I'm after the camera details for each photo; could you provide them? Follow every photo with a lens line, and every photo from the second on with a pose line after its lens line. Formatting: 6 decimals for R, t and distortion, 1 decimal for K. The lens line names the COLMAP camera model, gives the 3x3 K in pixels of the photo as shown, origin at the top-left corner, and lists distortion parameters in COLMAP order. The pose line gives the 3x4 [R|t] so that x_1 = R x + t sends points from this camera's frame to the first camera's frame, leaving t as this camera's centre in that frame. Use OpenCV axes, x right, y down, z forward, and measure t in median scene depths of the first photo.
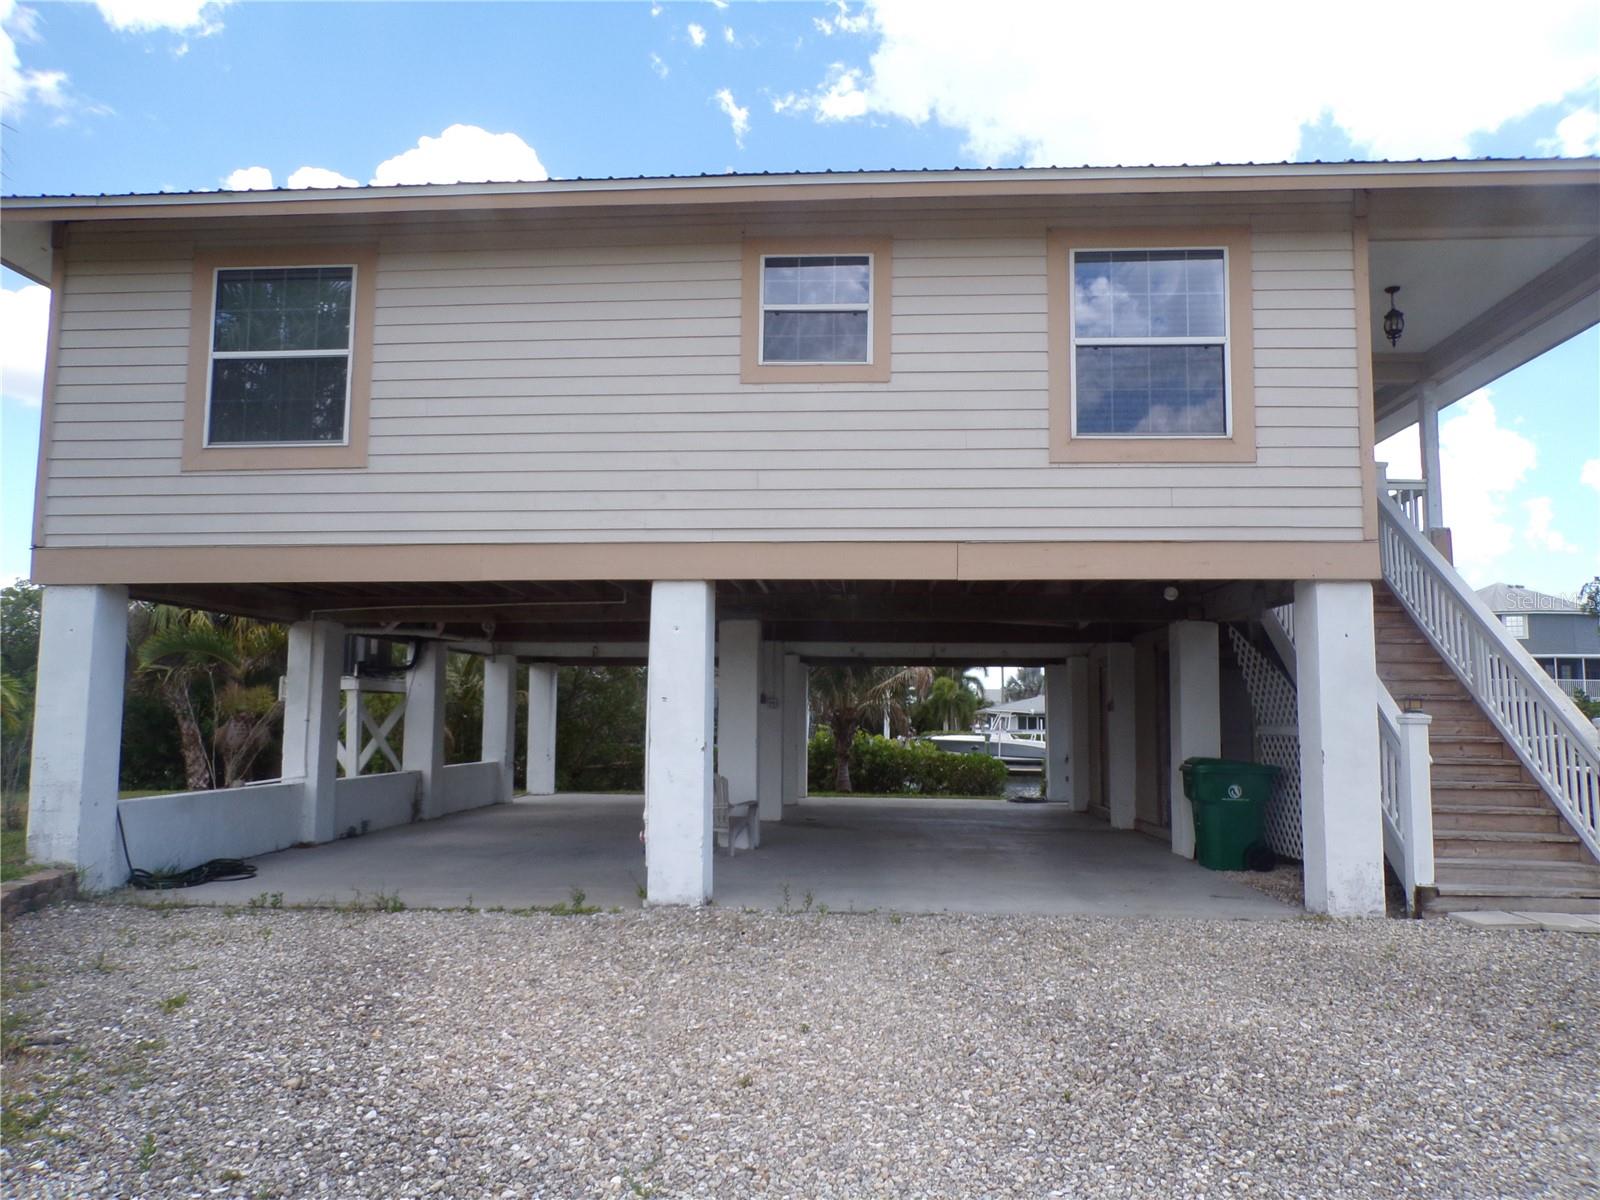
lens RADIAL K [[1094.3, 0, 804.8], [0, 1094.3, 595.6], [0, 0, 1]] dist [0.010442, 0.007296]
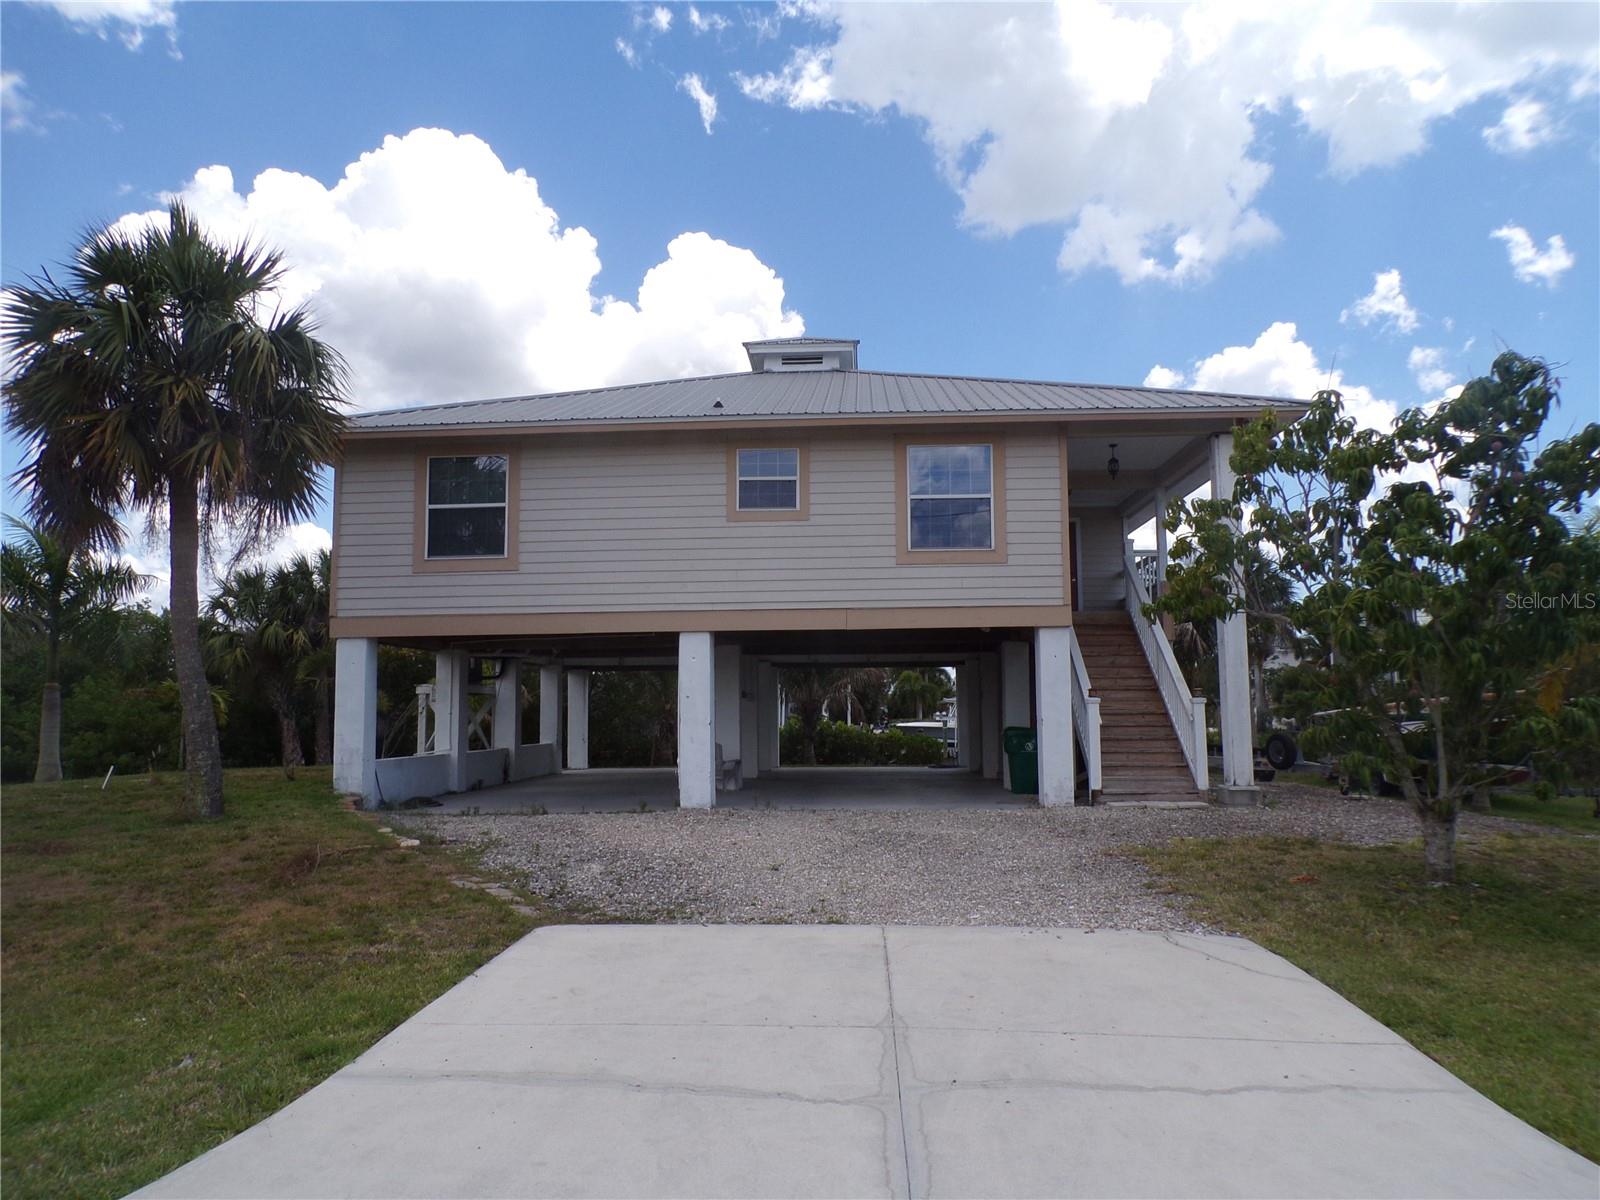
lens RADIAL K [[1094.3, 0, 795.3], [0, 1094.3, 606.0], [0, 0, 1]] dist [0.010442, 0.007296]
pose [[0.999853, -0.015988, 0.006251, 0.039483], [0.015885, 0.999744, 0.016118, -0.078690], [-0.006507, -0.016017, 0.999851, -0.779861]]
